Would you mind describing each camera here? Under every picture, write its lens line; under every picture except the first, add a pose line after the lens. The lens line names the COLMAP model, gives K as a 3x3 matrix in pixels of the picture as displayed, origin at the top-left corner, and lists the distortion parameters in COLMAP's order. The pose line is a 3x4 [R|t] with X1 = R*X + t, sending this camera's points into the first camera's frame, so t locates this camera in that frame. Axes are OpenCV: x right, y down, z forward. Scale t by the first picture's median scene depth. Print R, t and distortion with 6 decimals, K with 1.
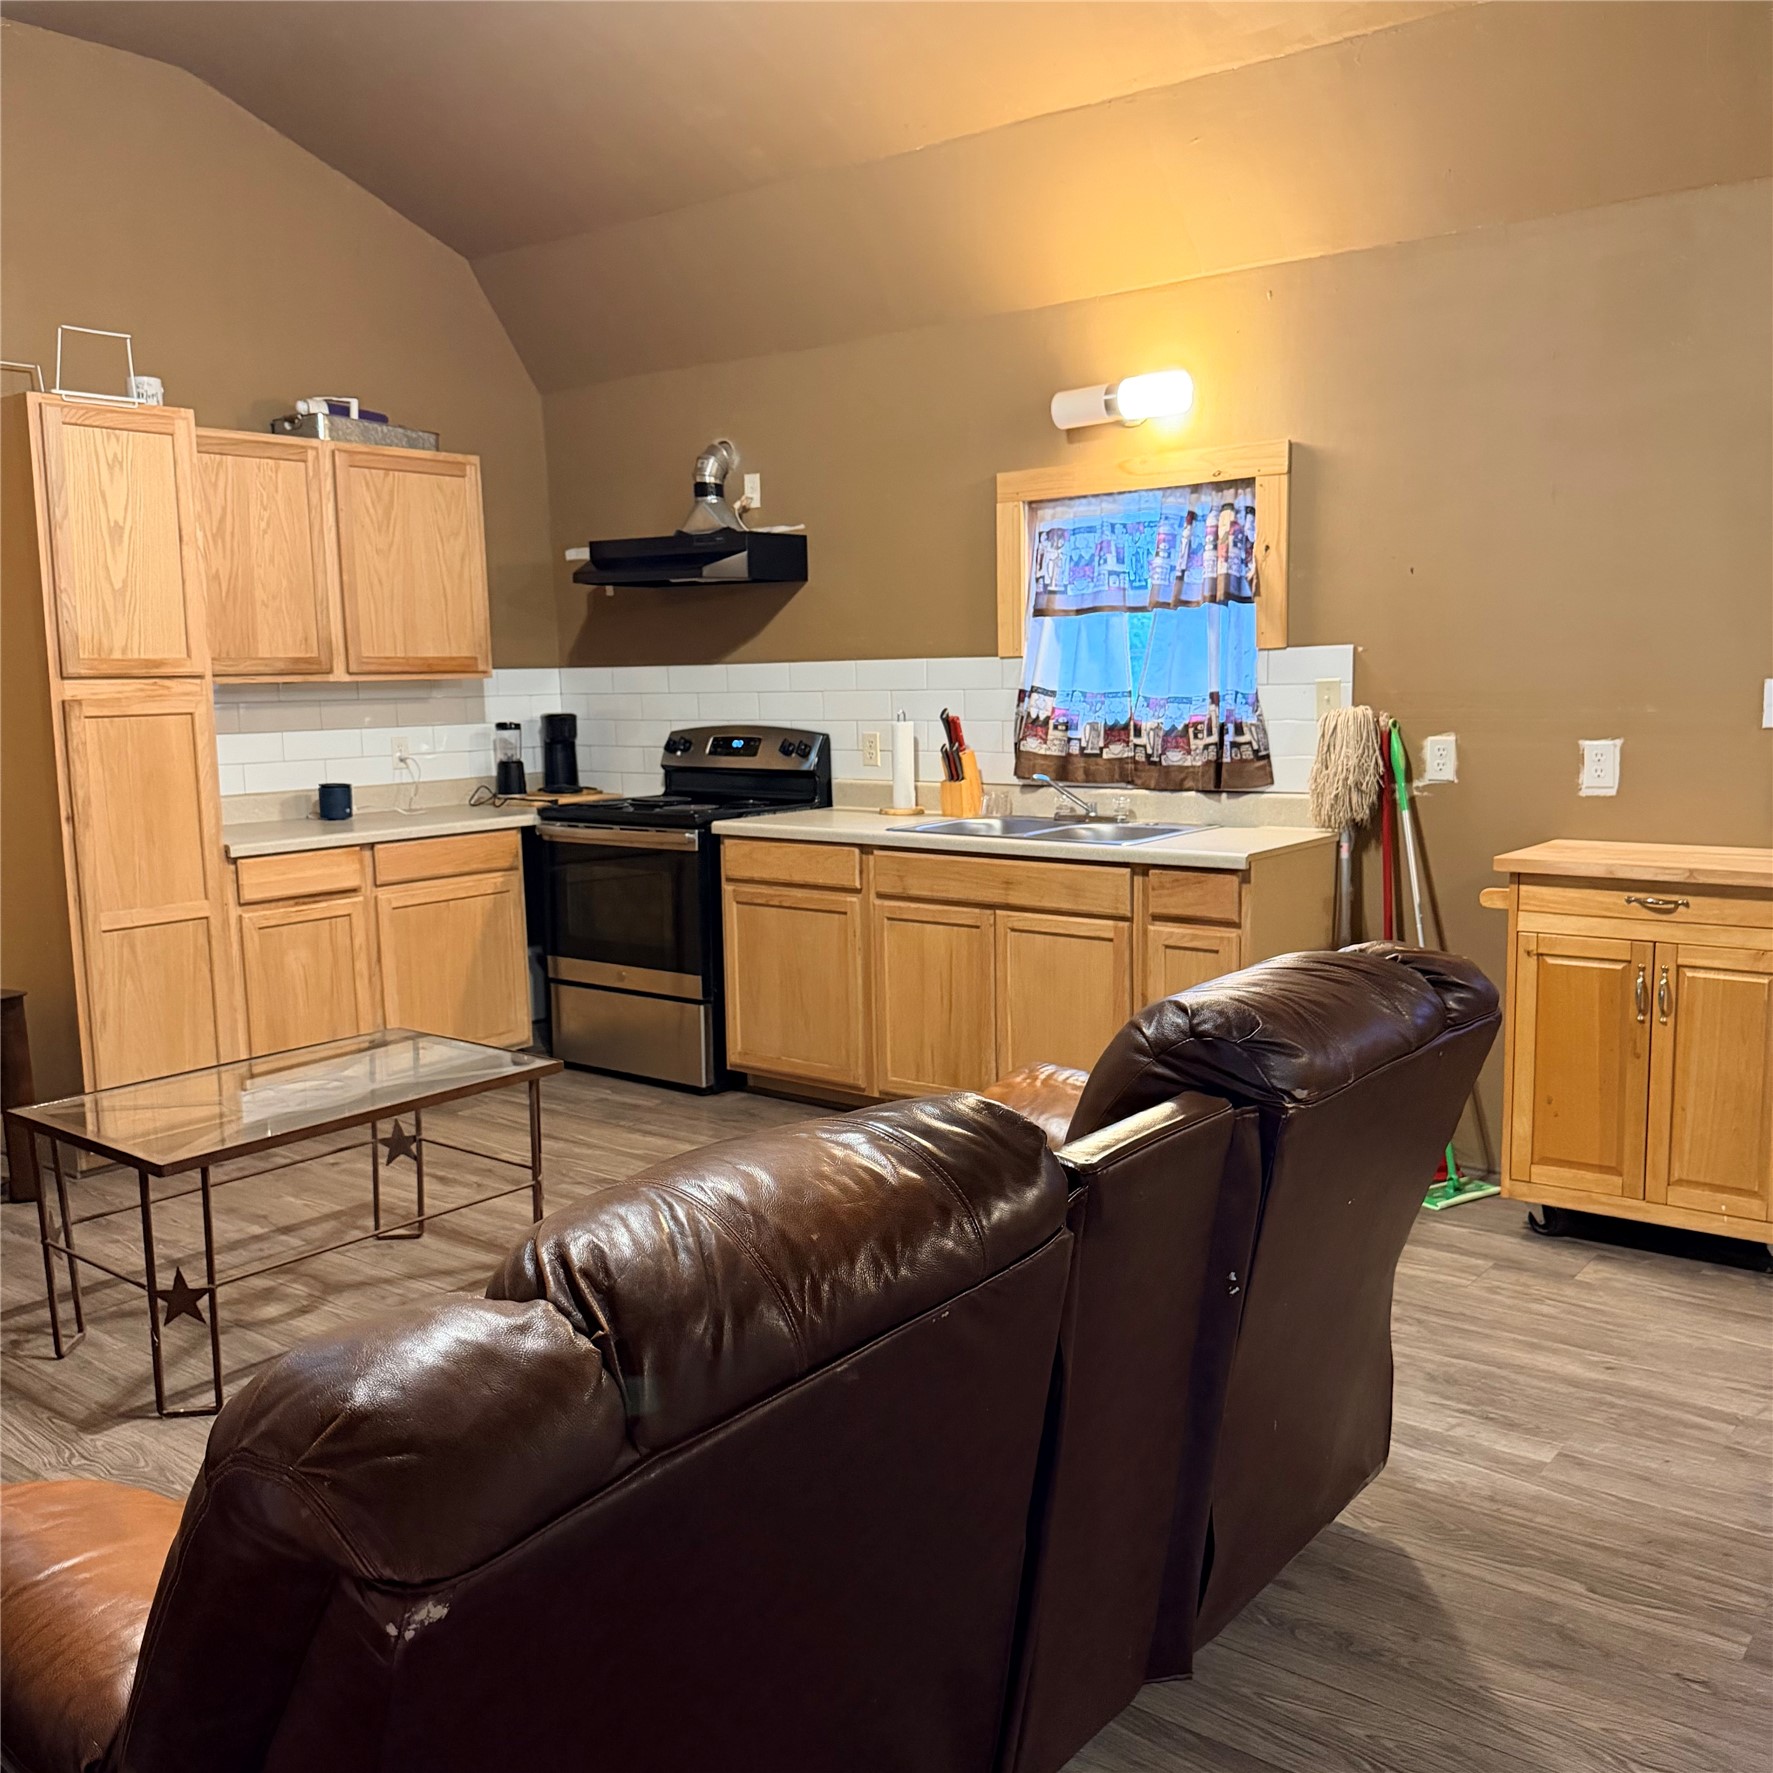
lens RADIAL K [[1666.3, 0, 891.7], [0, 1666.3, 893.1], [0, 0, 1]] dist [0.058414, 0.000000]
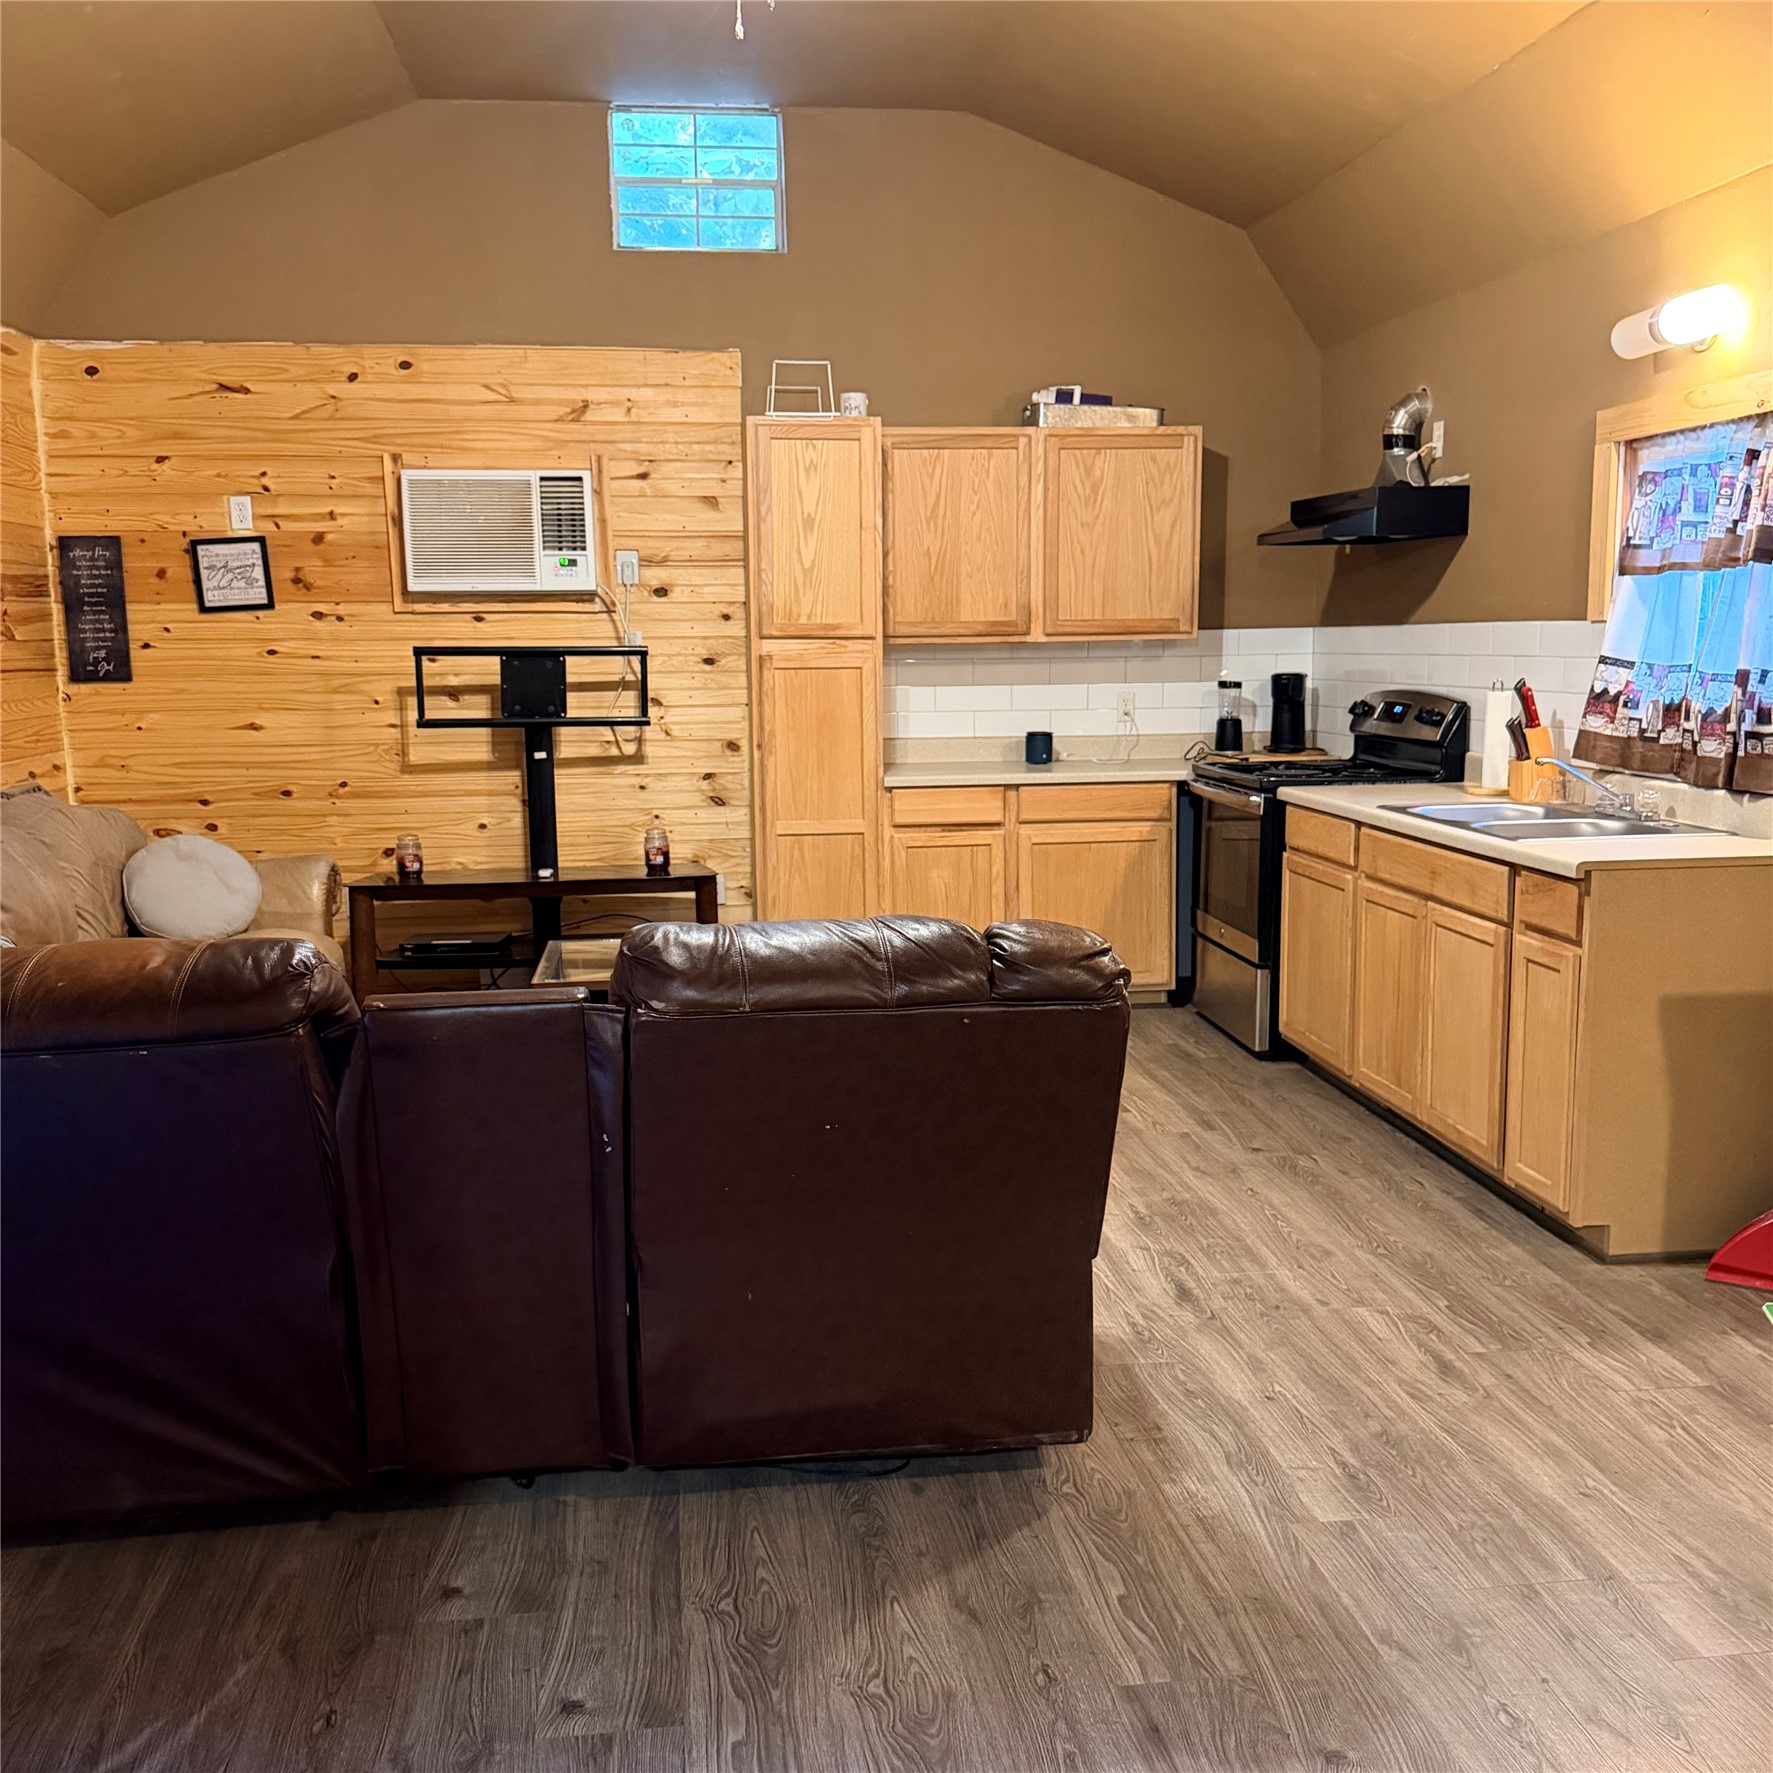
lens RADIAL K [[1809.0, 0, 905.3], [0, 1809.0, 898.3], [0, 0, 1]] dist [0.085744, 0.000000]
pose [[0.713806, 0.114787, -0.690873, 0.537668], [-0.099851, 0.993079, 0.061832, -0.023833], [0.693189, 0.024848, 0.720327, 0.071132]]
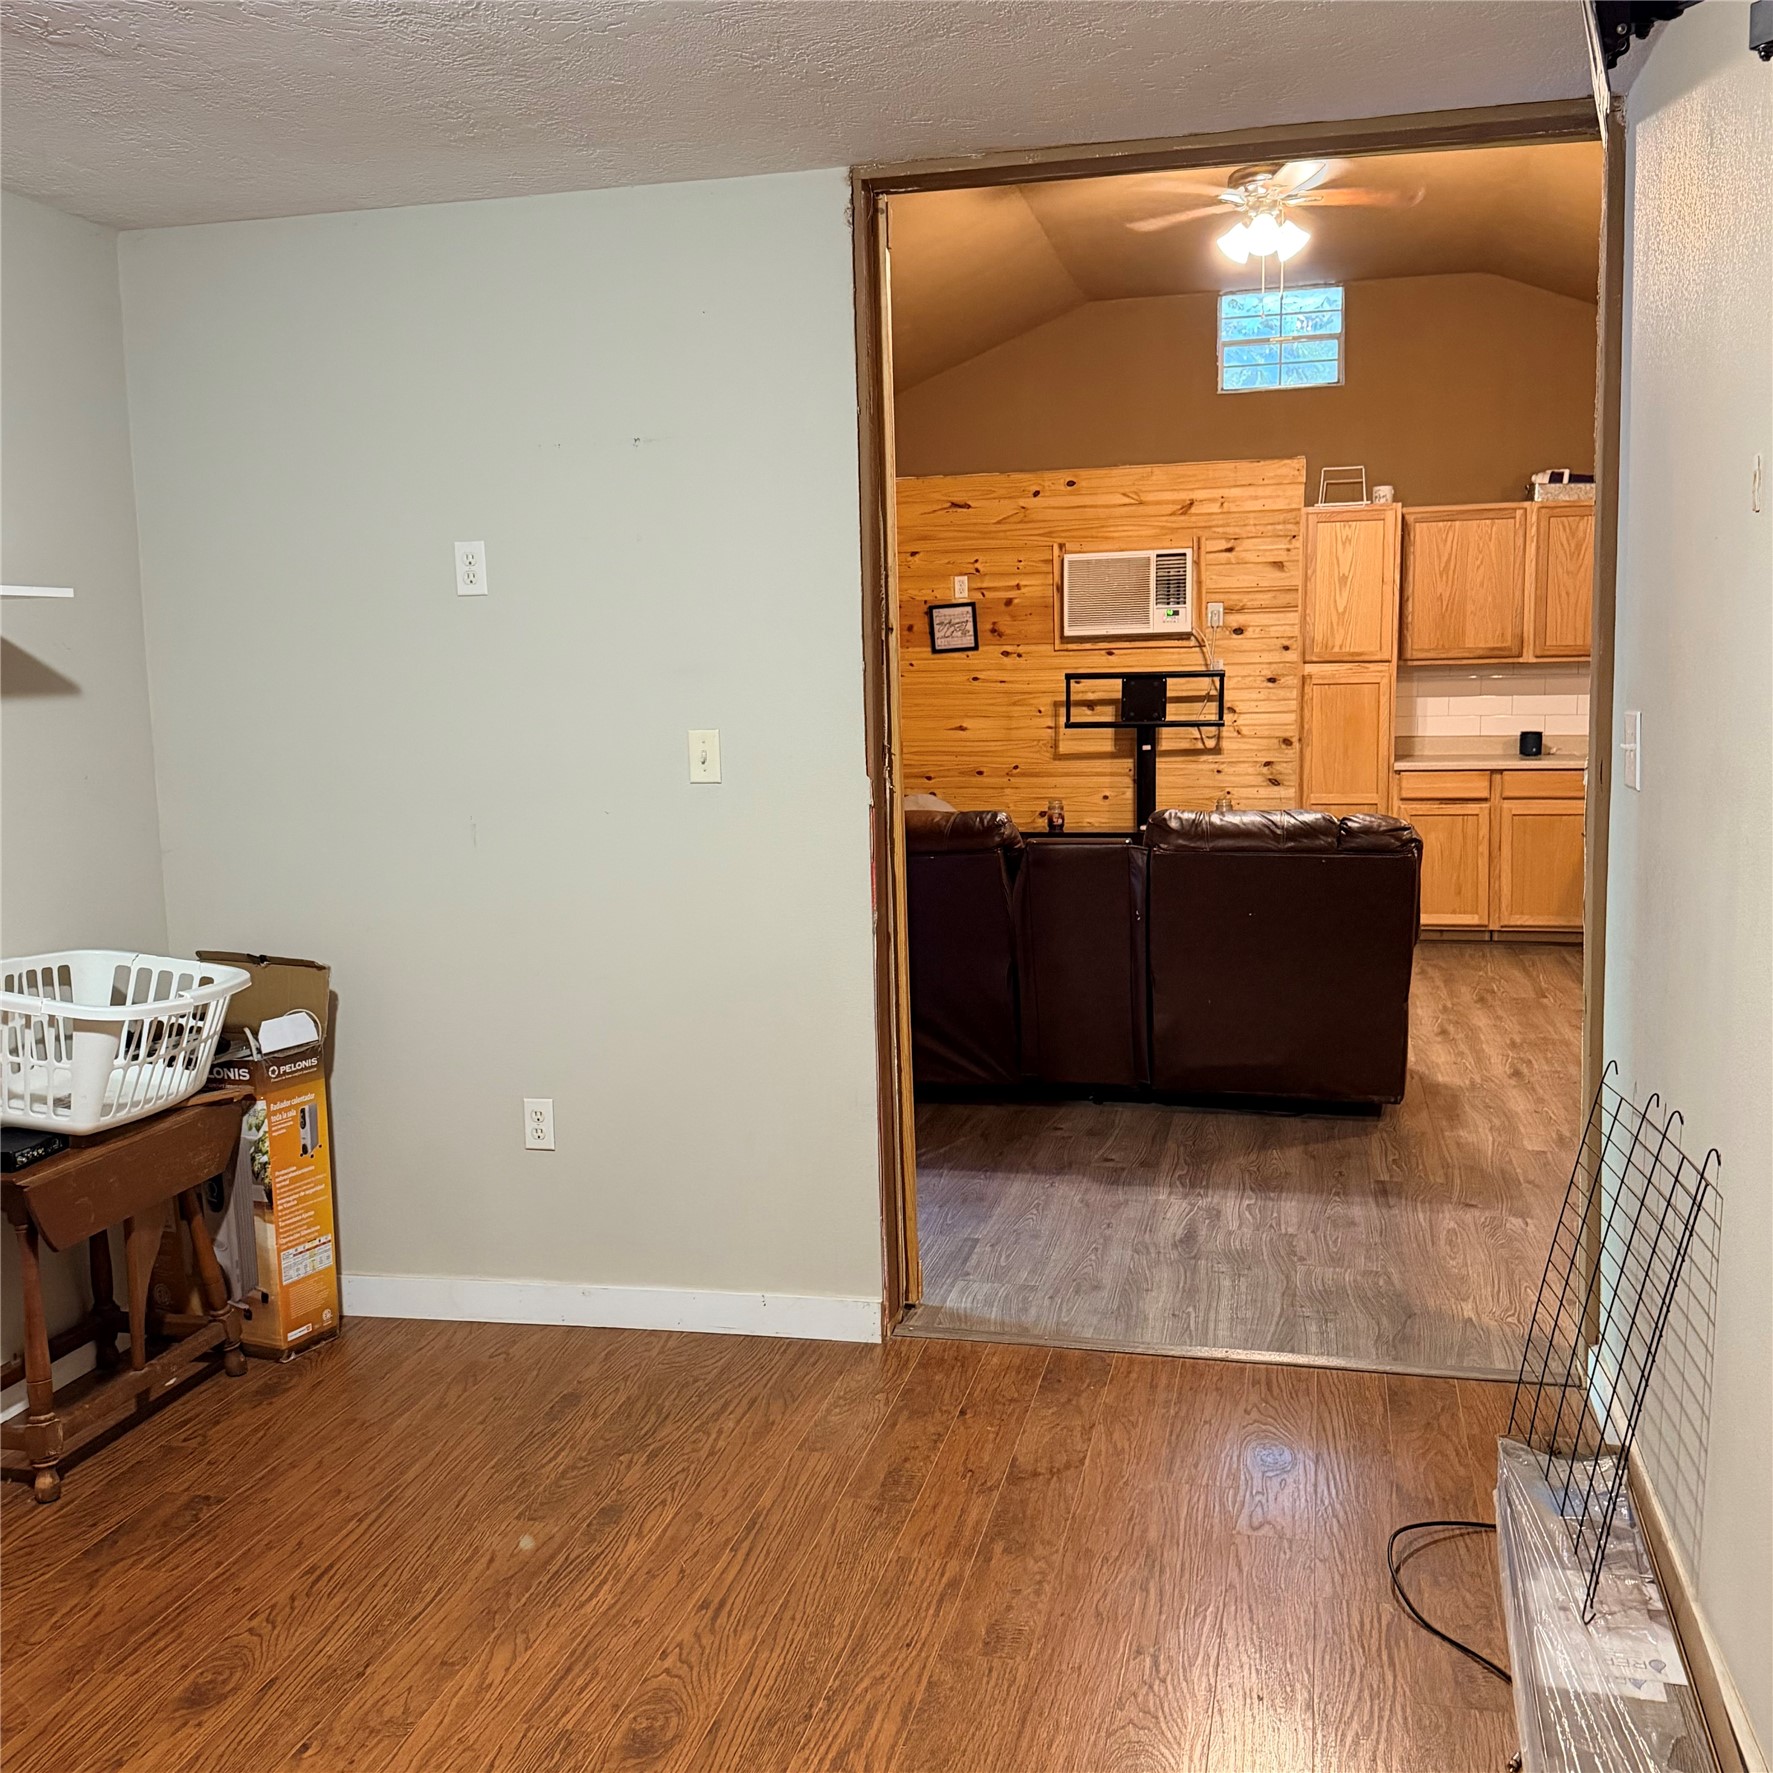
lens RADIAL K [[1809.0, 0, 847.2], [0, 1809.0, 890.4], [0, 0, 1]] dist [0.085744, 0.000000]
pose [[0.397342, 0.123926, -0.909264, 1.059970], [-0.112571, 0.989939, 0.085729, 0.002839], [0.910740, 0.068294, 0.407295, -0.221691]]
